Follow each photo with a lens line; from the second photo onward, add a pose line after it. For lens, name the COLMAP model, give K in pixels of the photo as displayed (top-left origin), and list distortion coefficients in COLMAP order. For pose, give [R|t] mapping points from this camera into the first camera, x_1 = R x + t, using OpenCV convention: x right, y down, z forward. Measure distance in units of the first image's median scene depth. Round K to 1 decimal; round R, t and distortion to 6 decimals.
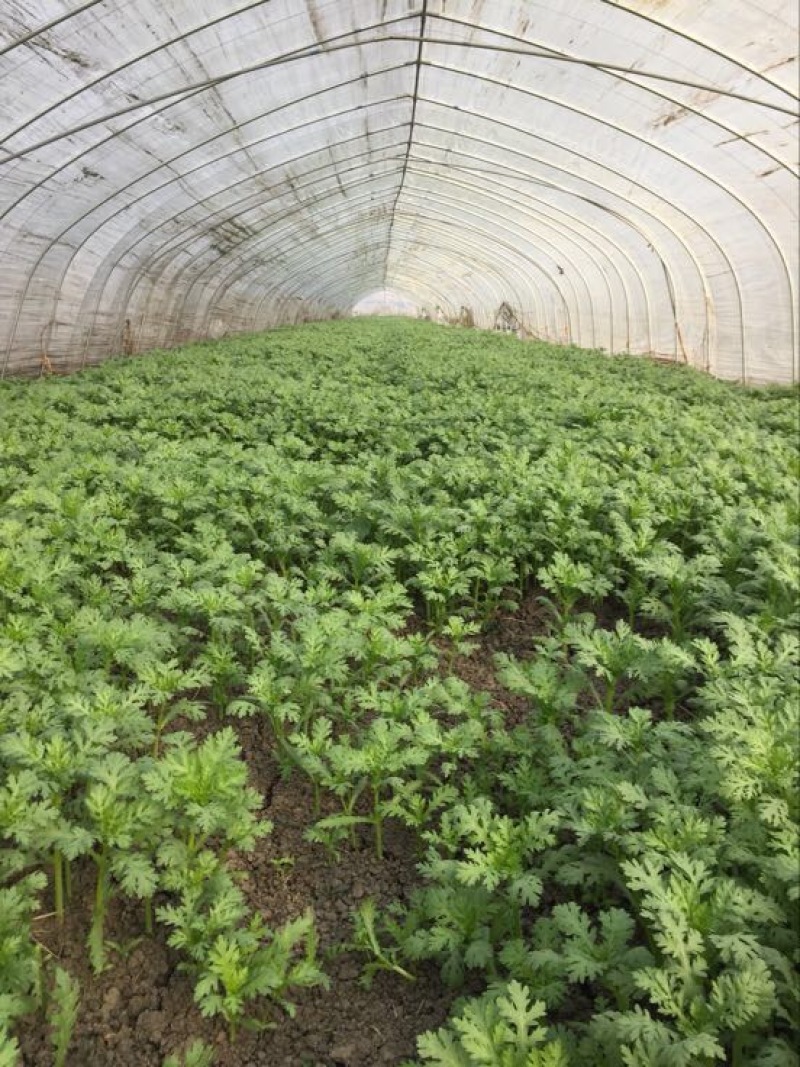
lens RADIAL K [[817.0, 0, 400.0], [0, 817.0, 533.5], [0, 0, 1]] dist [0.000328, -0.005162]
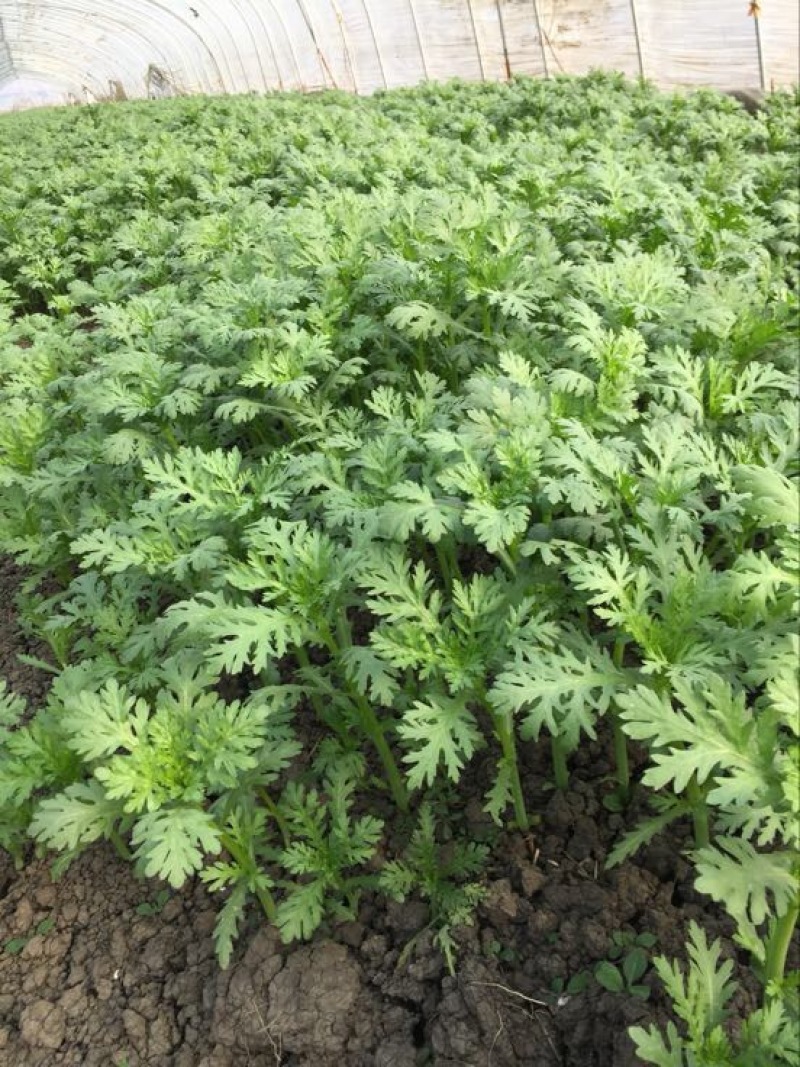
lens RADIAL K [[817.0, 0, 400.0], [0, 817.0, 533.5], [0, 0, 1]] dist [0.000328, -0.005162]
pose [[0.928182, -0.284489, 0.239882, 0.119106], [0.221160, 0.940151, 0.259237, 0.192531], [-0.299275, -0.187567, 0.935550, -0.153575]]
